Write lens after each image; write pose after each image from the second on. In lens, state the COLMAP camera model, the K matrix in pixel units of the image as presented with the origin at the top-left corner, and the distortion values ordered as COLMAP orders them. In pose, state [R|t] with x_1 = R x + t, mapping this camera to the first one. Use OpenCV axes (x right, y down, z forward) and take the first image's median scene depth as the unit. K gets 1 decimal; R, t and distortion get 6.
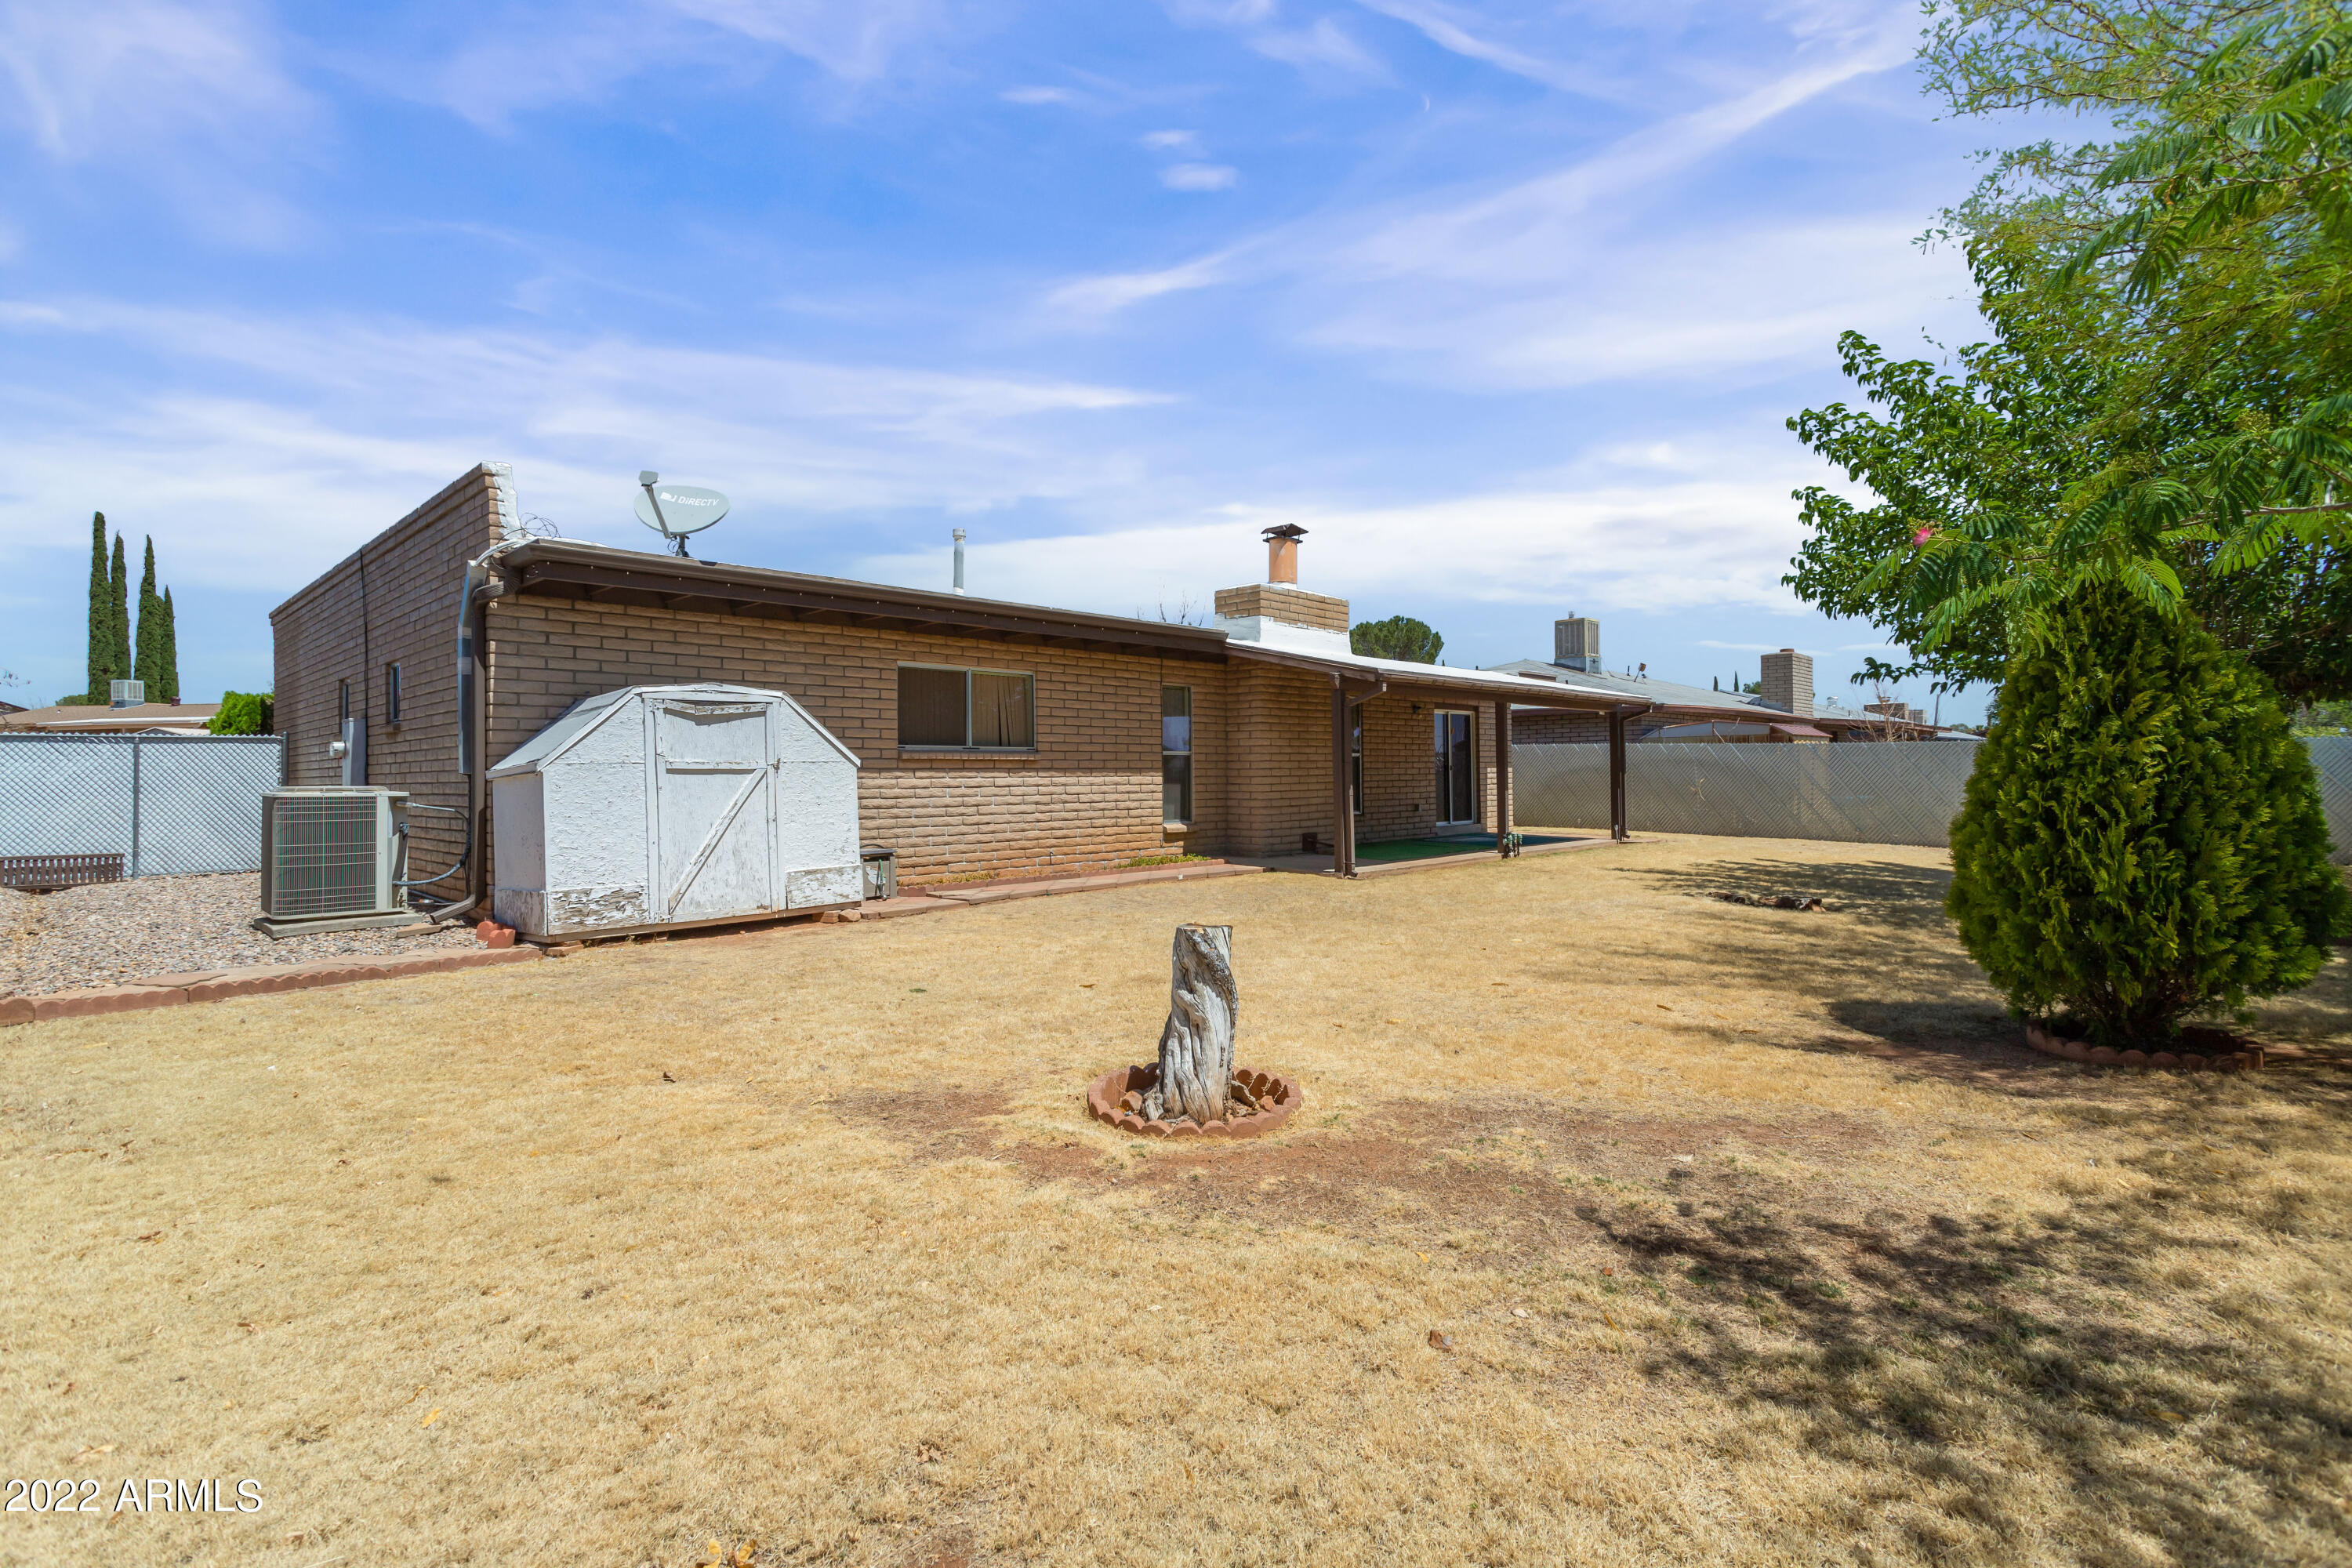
lens RADIAL K [[1116.9, 0, 1181.1], [0, 1116.9, 775.3], [0, 0, 1]] dist [0.002955, 0.000269]
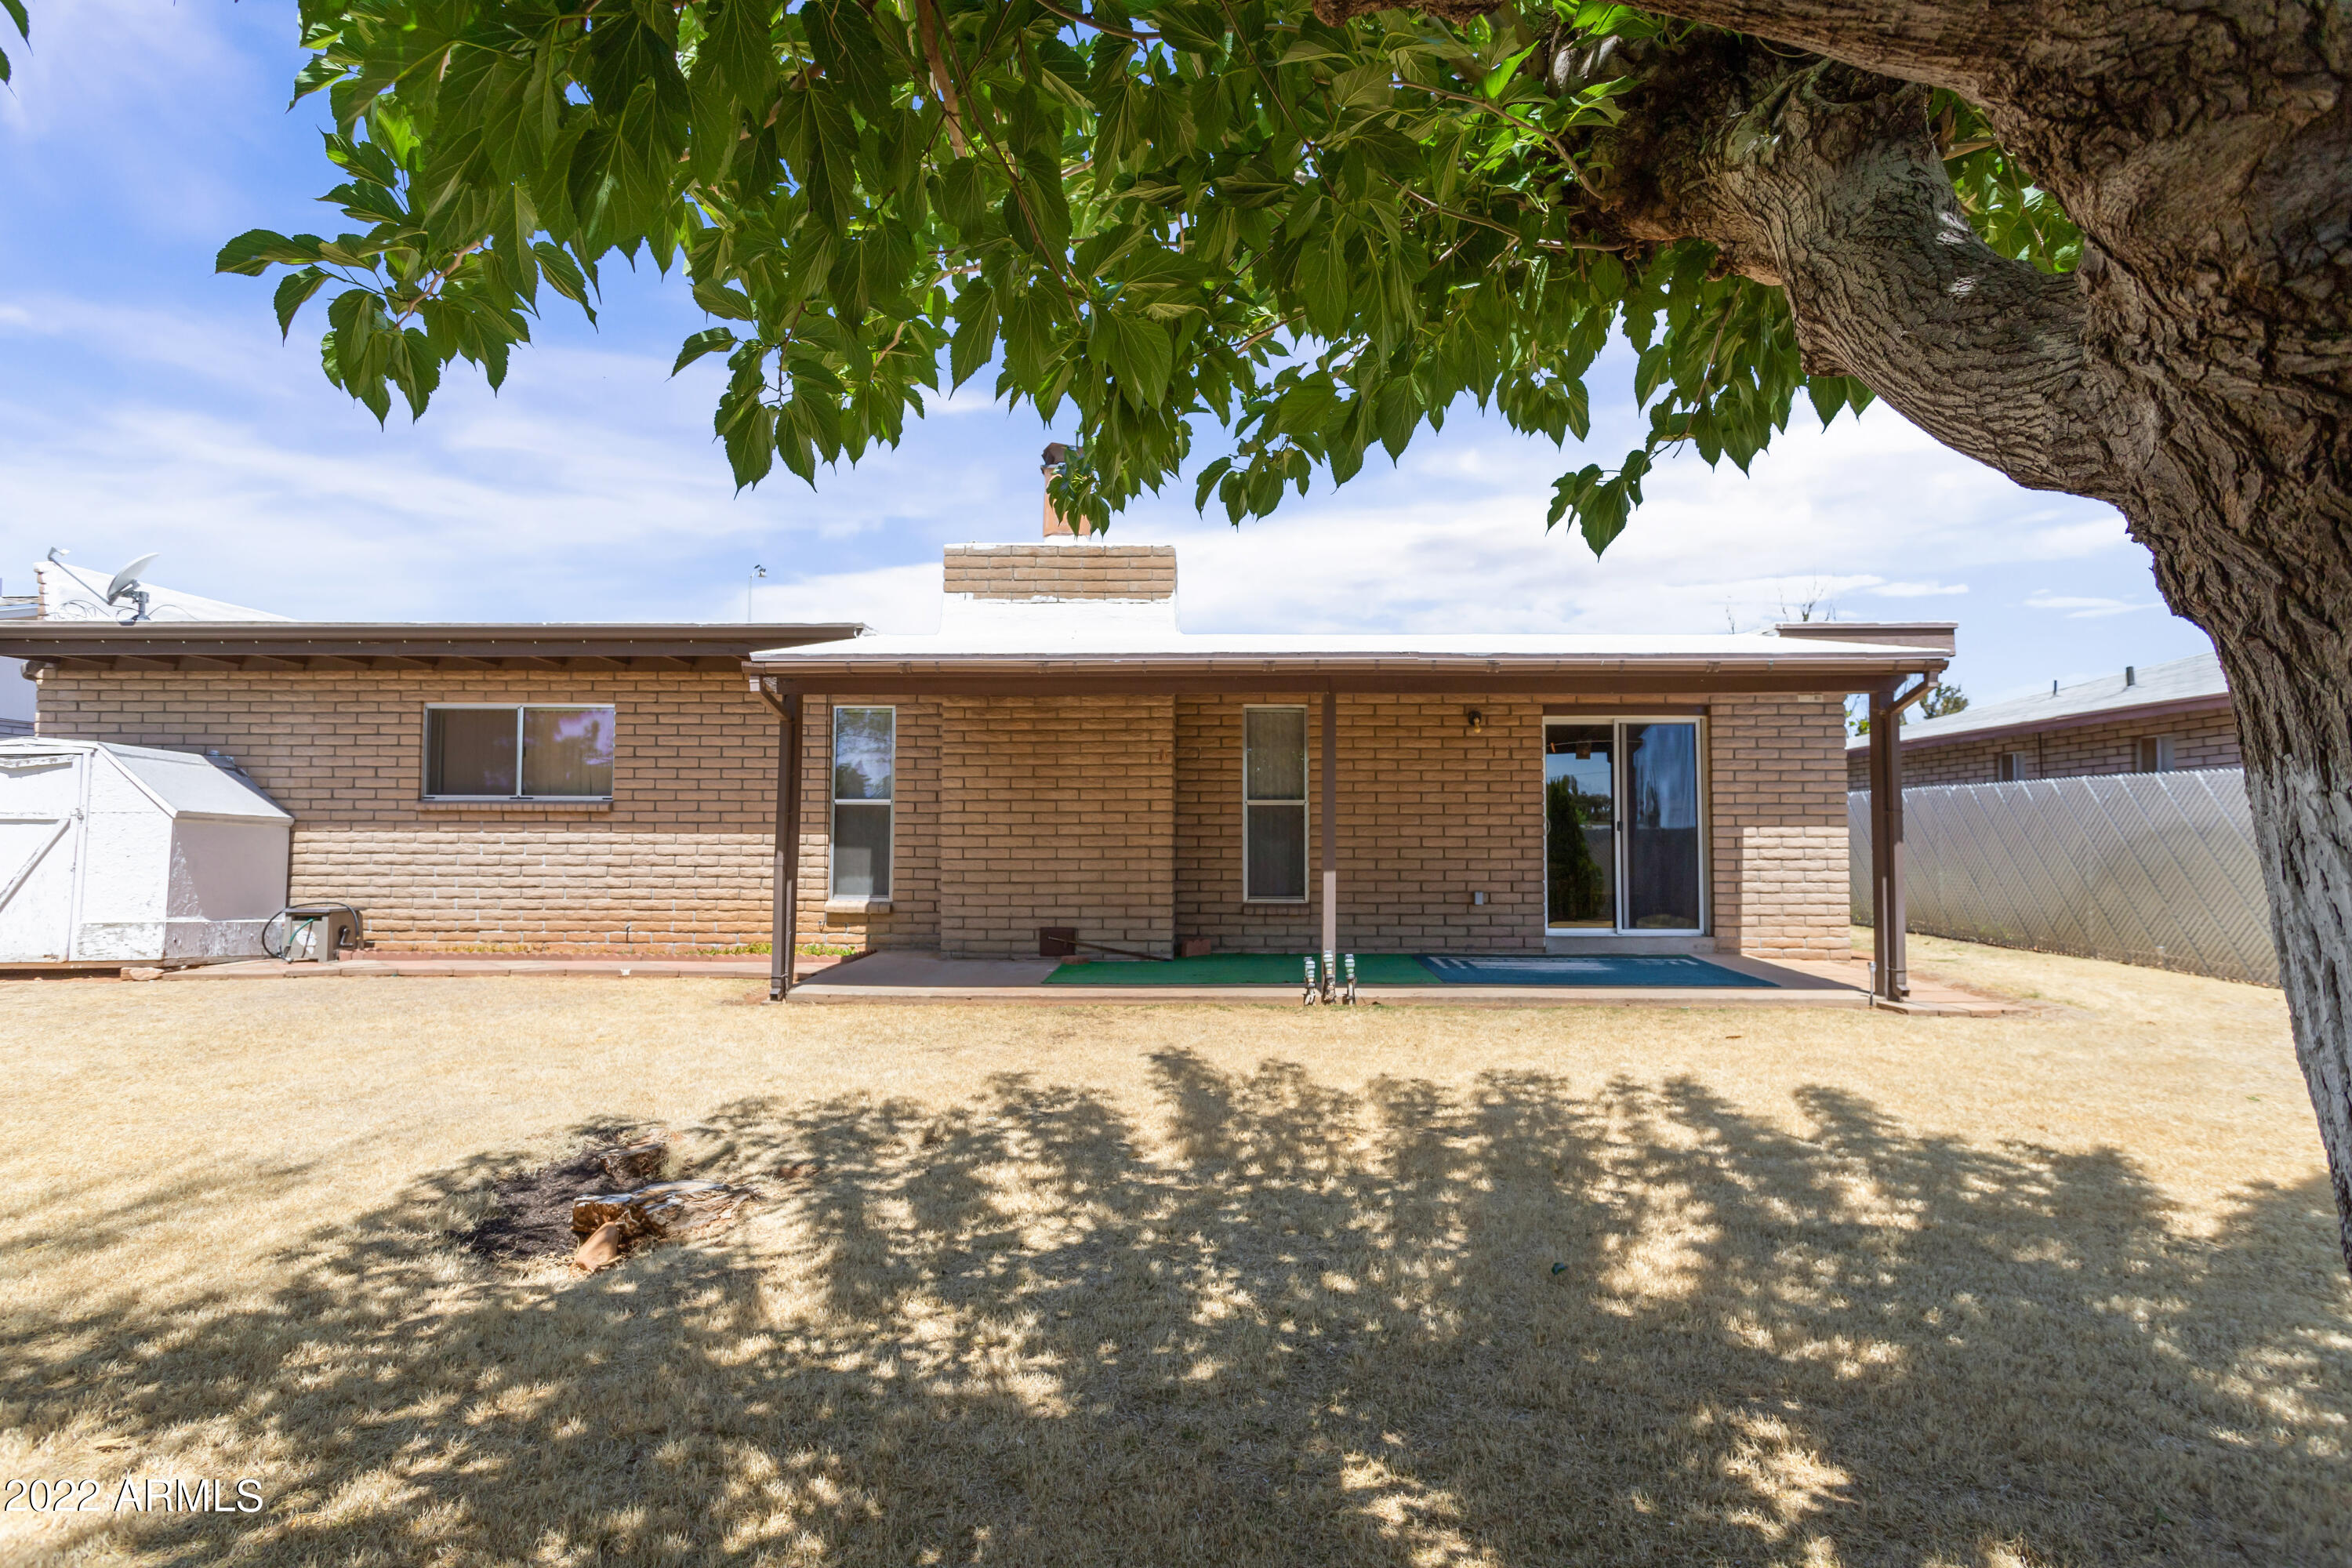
lens RADIAL K [[1143.5, 0, 1180.4], [0, 1143.5, 814.3], [0, 0, 1]] dist [0.005349, 0.001561]
pose [[0.671108, -0.005033, -0.741342, 0.833239], [-0.010074, 0.999823, -0.015908, -0.002948], [0.741291, 0.018145, 0.670939, 0.814049]]
